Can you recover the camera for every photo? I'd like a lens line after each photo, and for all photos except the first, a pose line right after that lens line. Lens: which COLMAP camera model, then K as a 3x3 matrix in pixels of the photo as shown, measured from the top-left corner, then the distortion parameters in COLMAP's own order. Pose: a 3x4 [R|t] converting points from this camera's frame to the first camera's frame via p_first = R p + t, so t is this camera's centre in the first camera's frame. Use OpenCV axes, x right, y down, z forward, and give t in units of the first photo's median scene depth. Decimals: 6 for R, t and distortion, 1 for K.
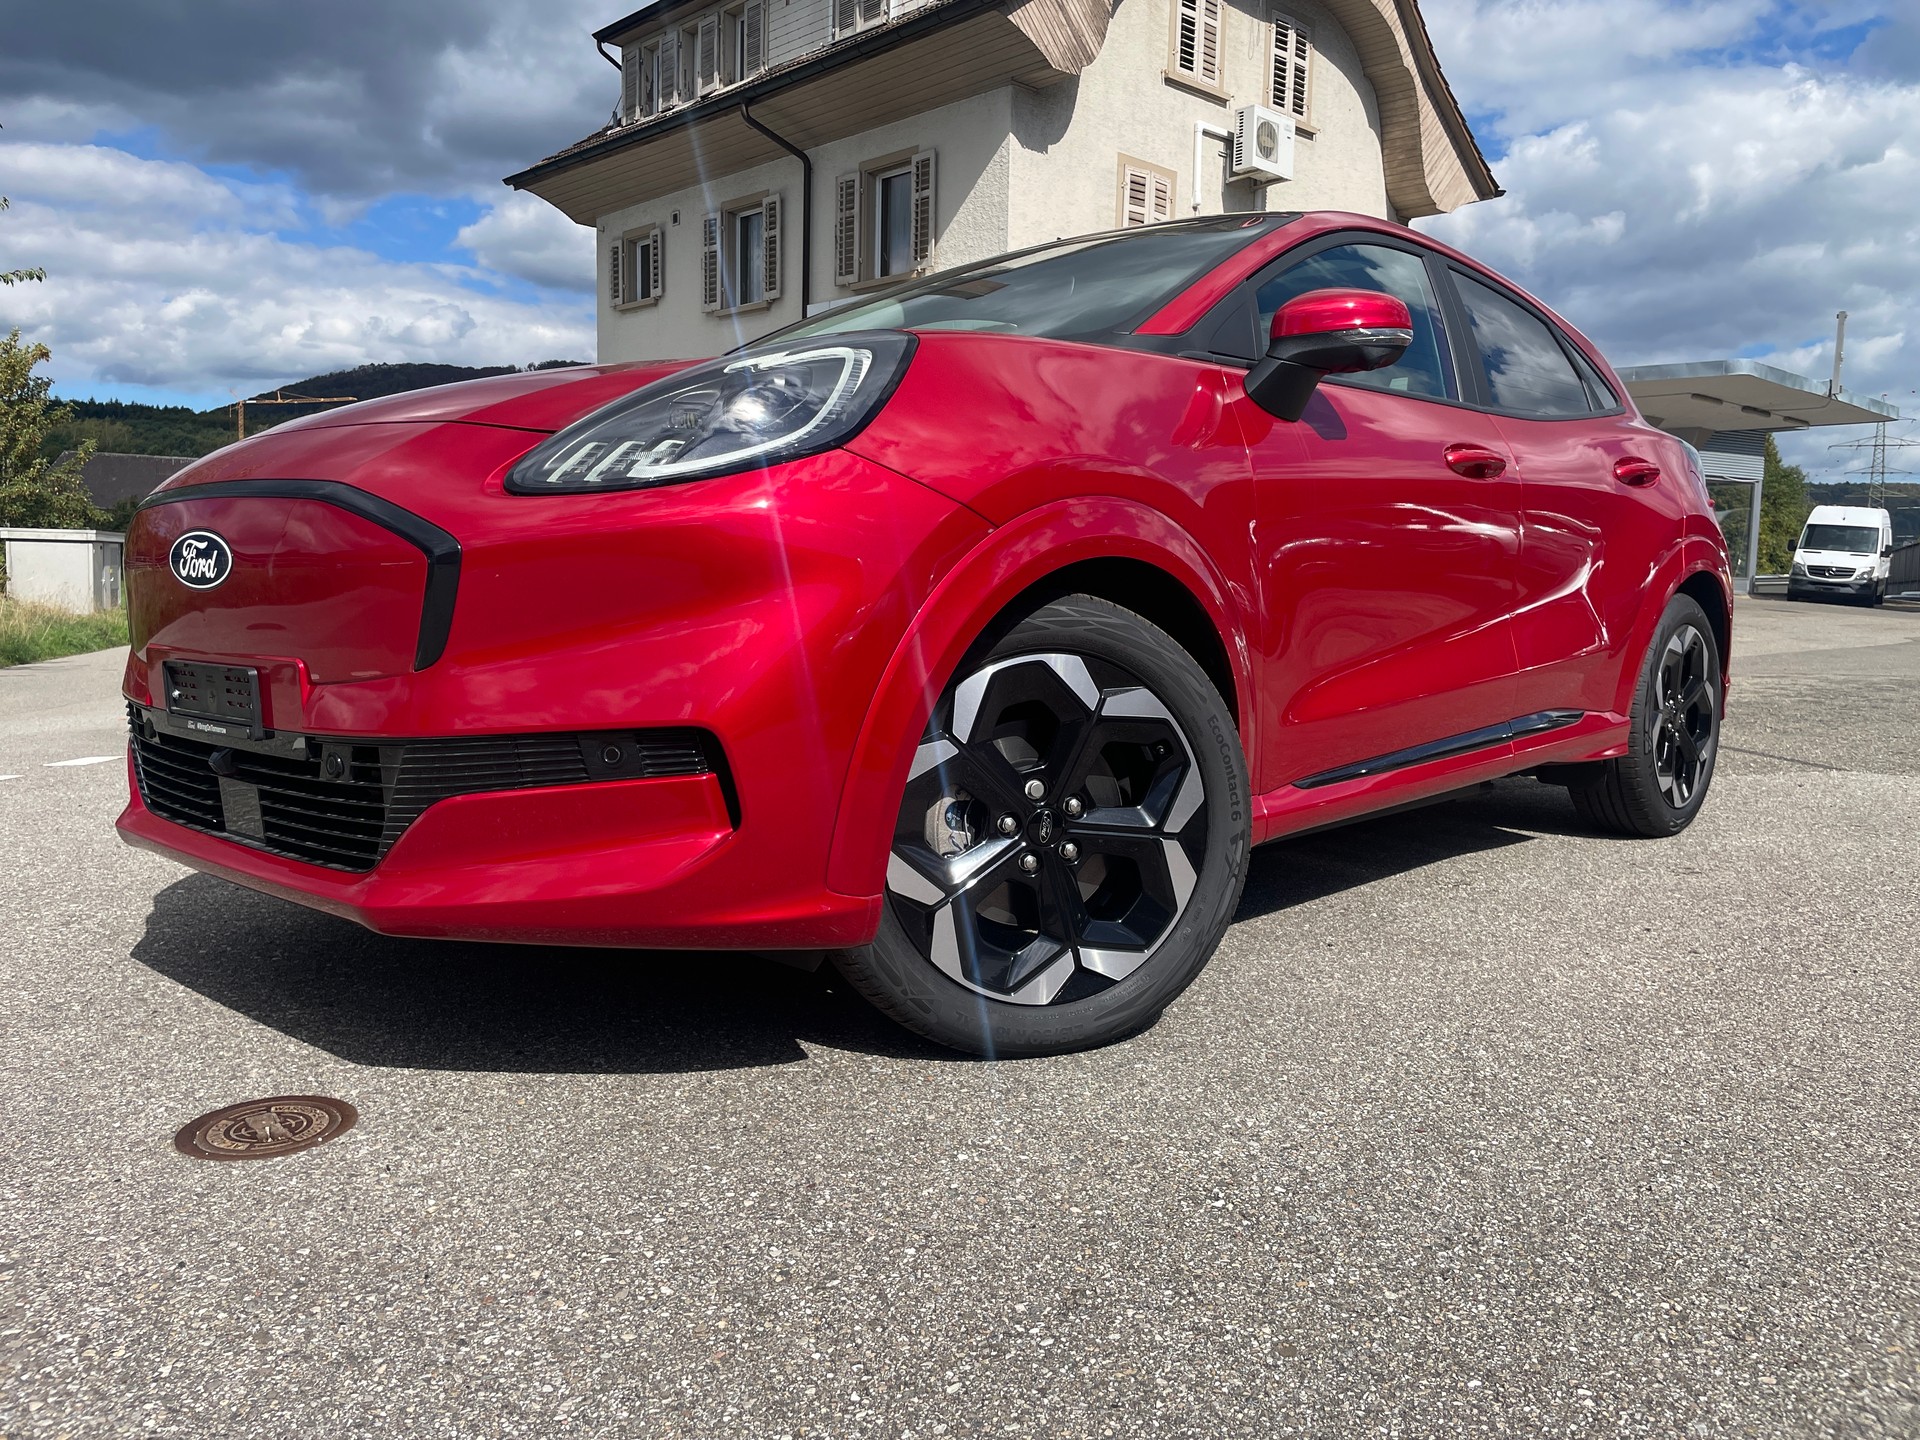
lens RADIAL K [[1582.1, 0, 951.0], [0, 1582.1, 725.2], [0, 0, 1]] dist [0.073981, -0.036477]
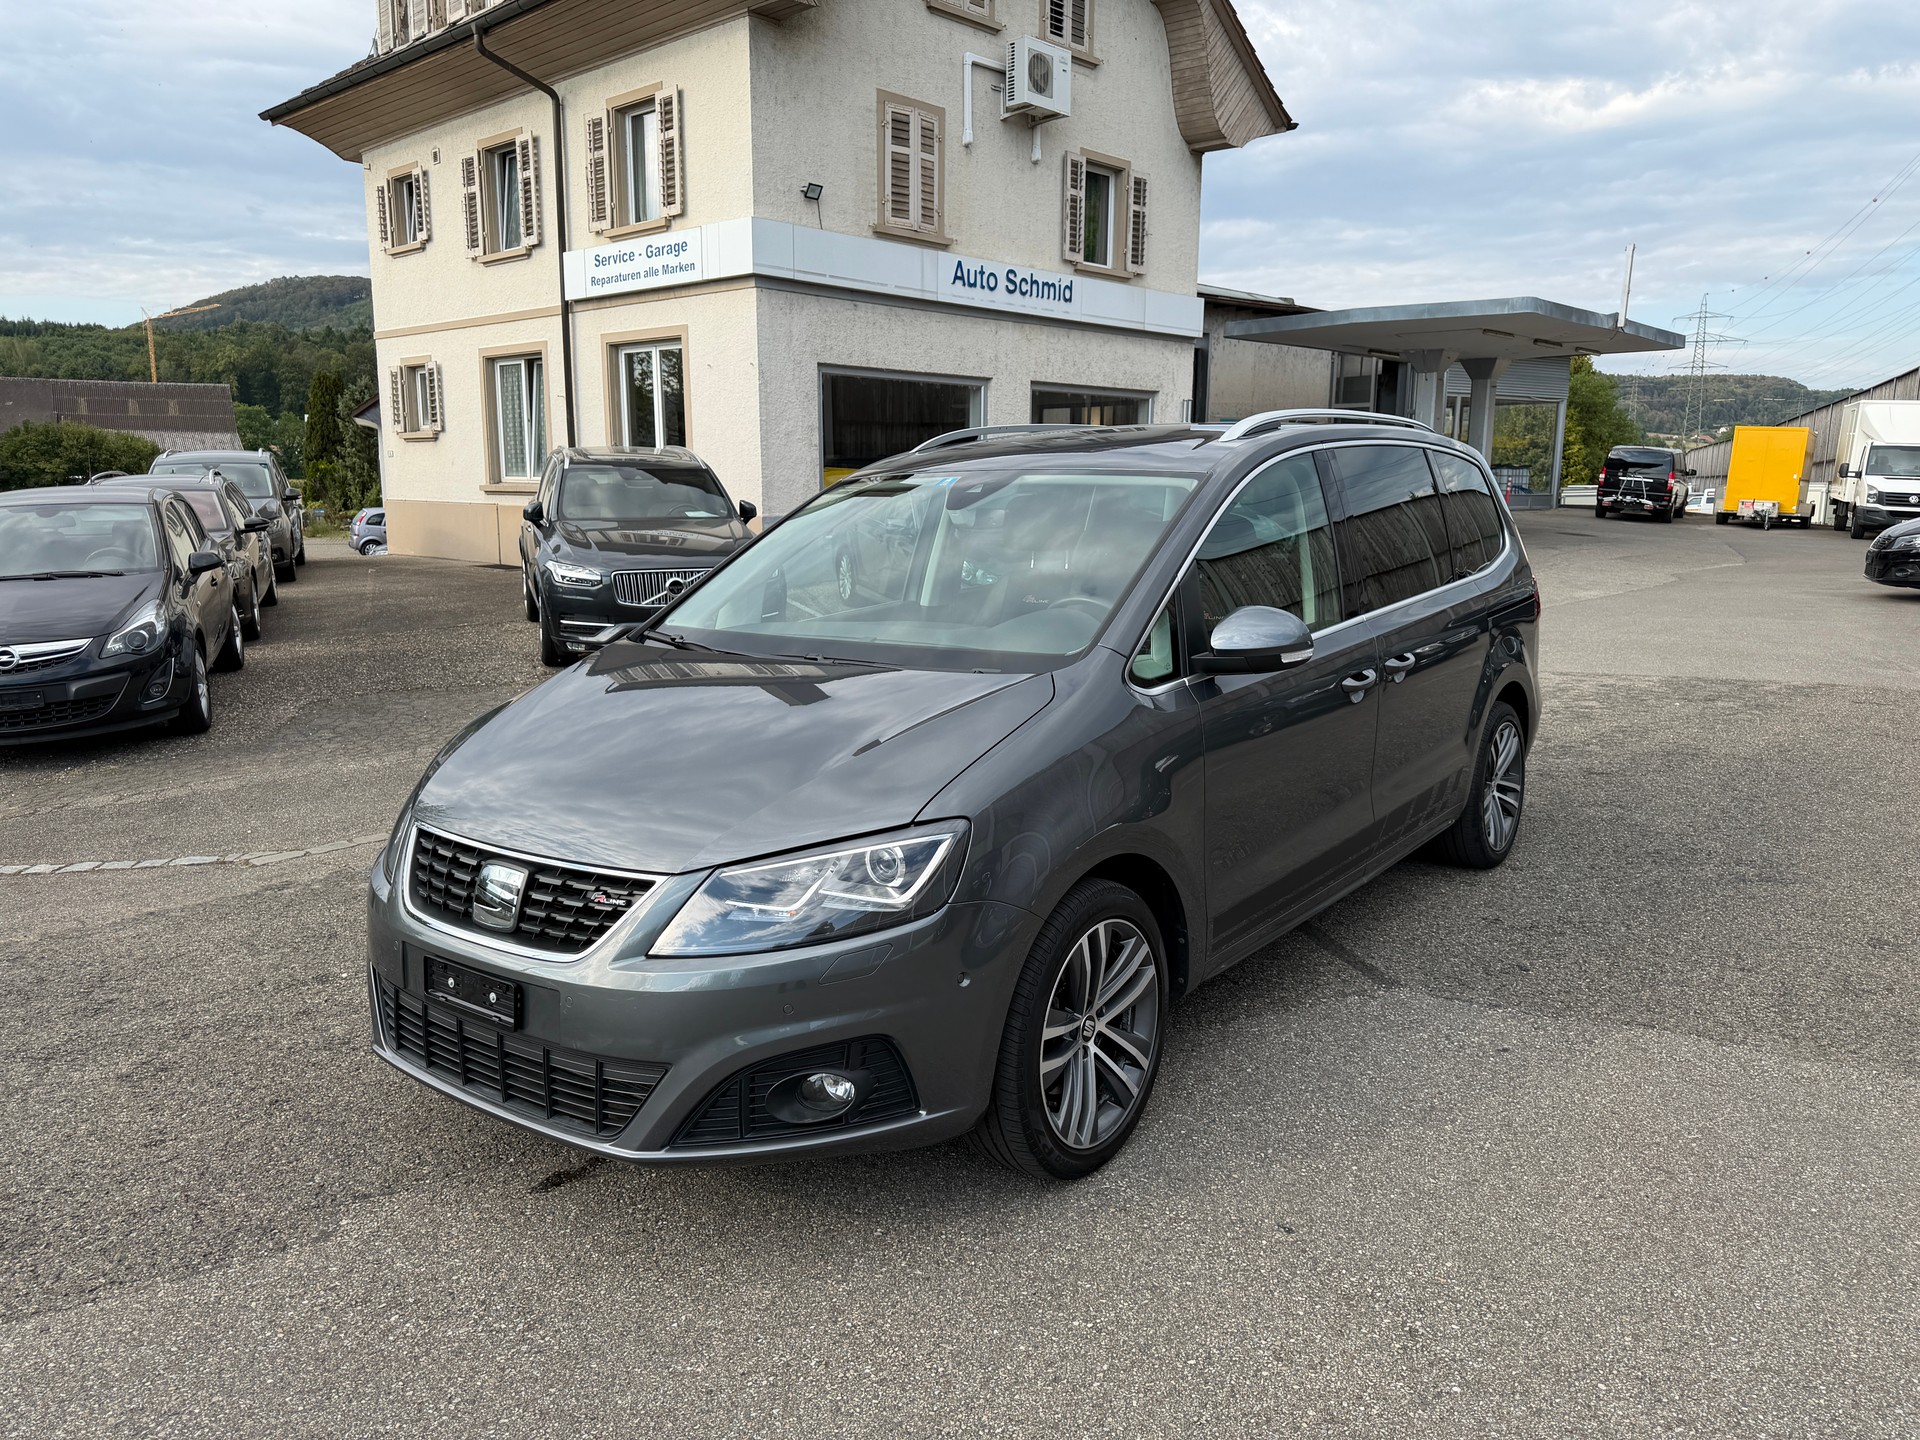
lens RADIAL K [[1443.1, 0, 951.4], [0, 1443.1, 750.9], [0, 0, 1]] dist [0.038233, -0.020403]
pose [[0.998602, -0.025928, 0.046057, 0.093077], [0.021146, 0.994618, 0.101427, -0.051314], [-0.048439, -0.100311, 0.993776, 0.096344]]
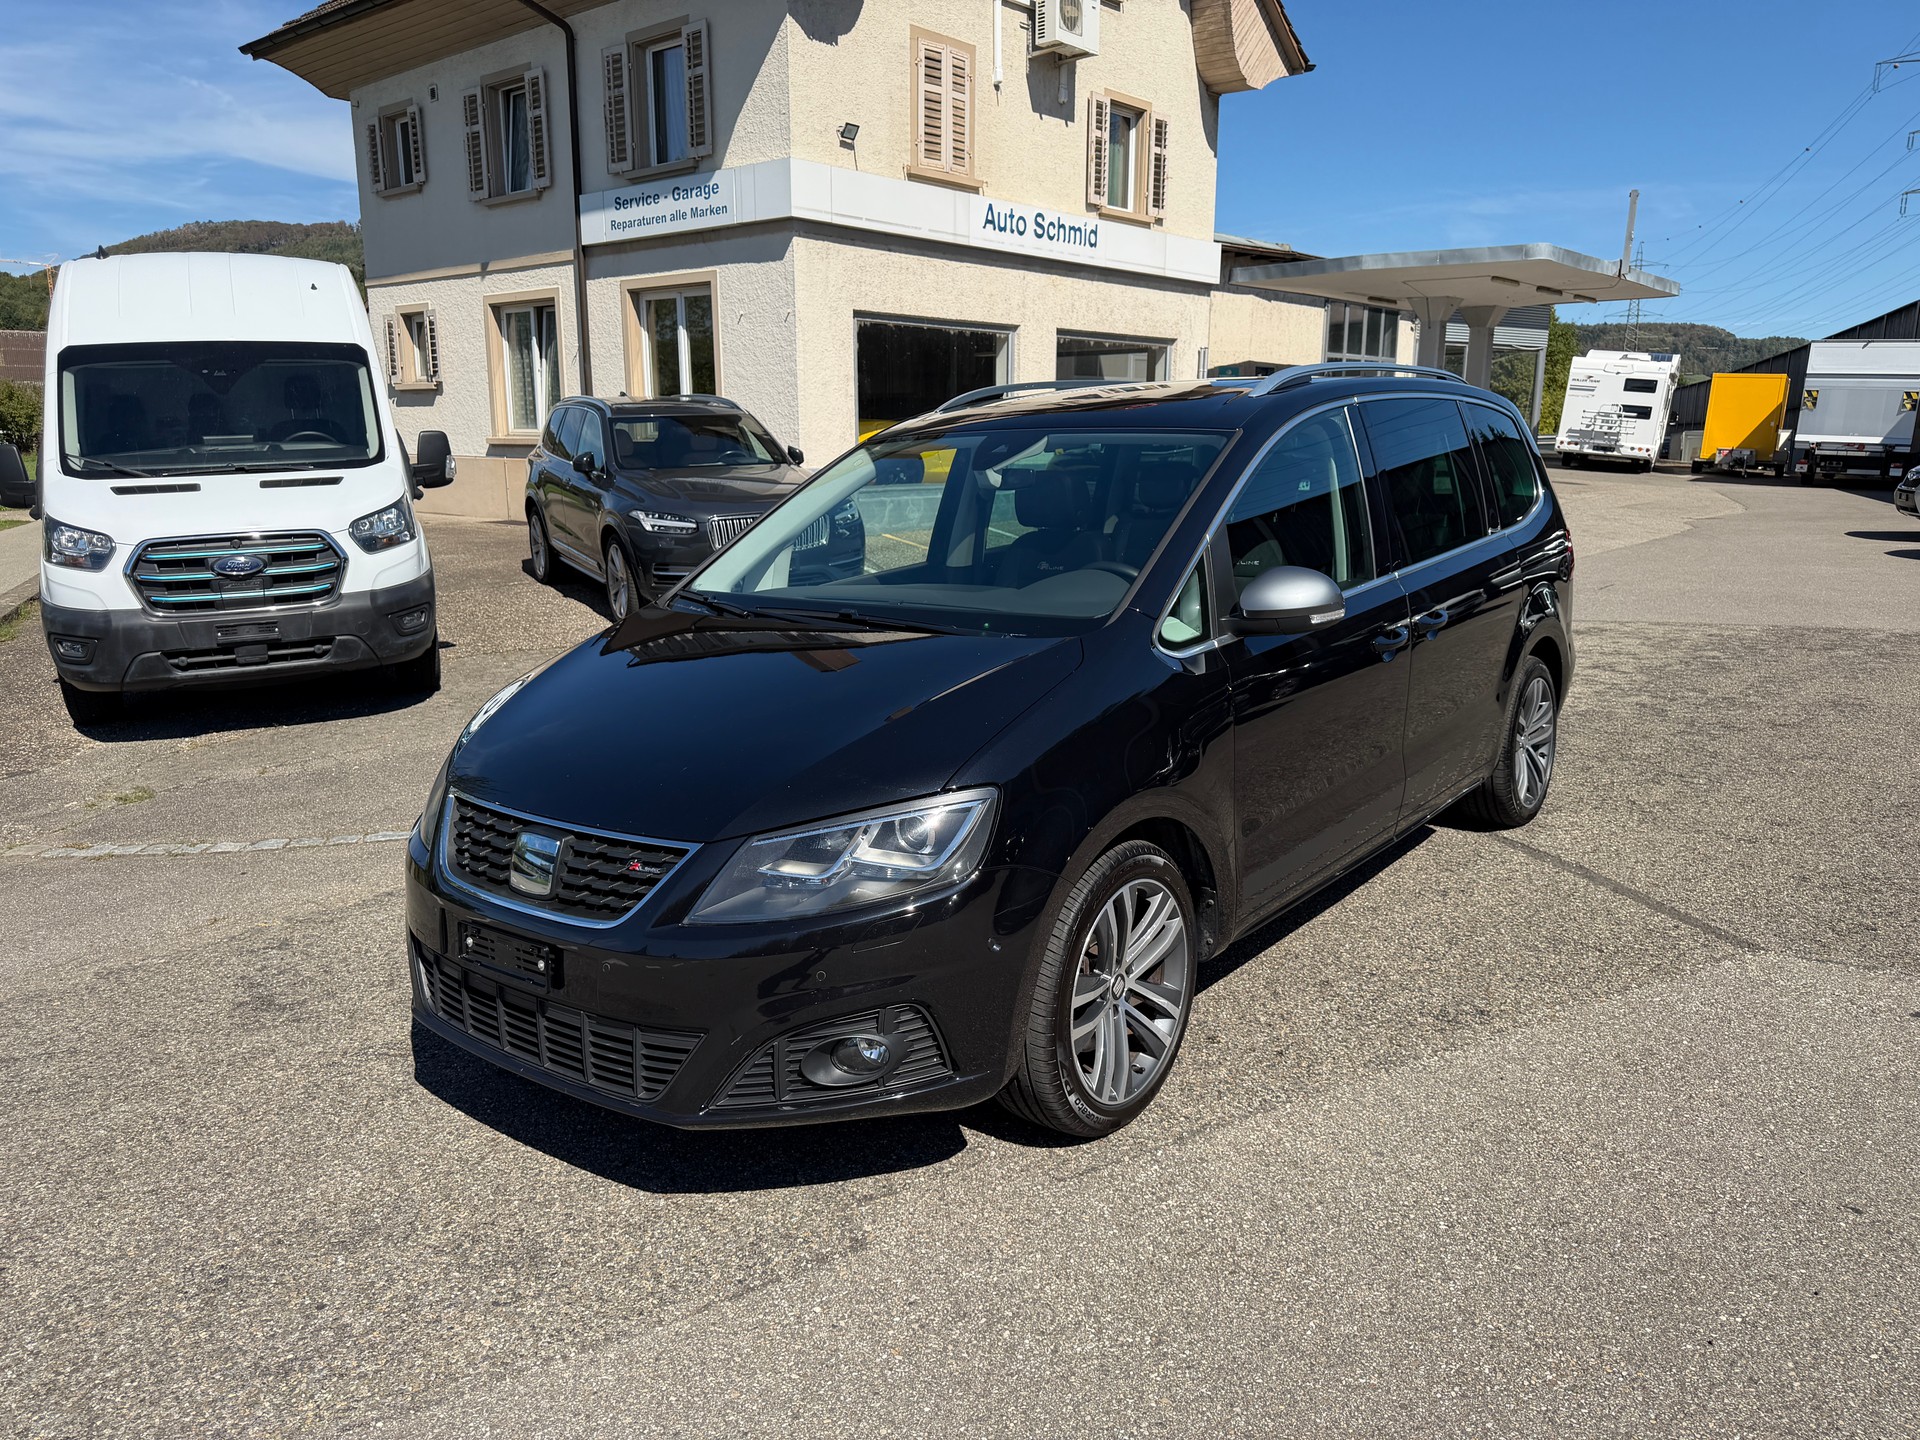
lens RADIAL K [[1443.1, 0, 938.9], [0, 1443.1, 749.2], [0, 0, 1]] dist [0.038233, -0.020403]
pose [[0.995437, -0.040341, 0.086472, 0.030250], [0.028654, 0.990786, 0.132368, -0.053149], [-0.091016, -0.129286, 0.987422, 0.113989]]
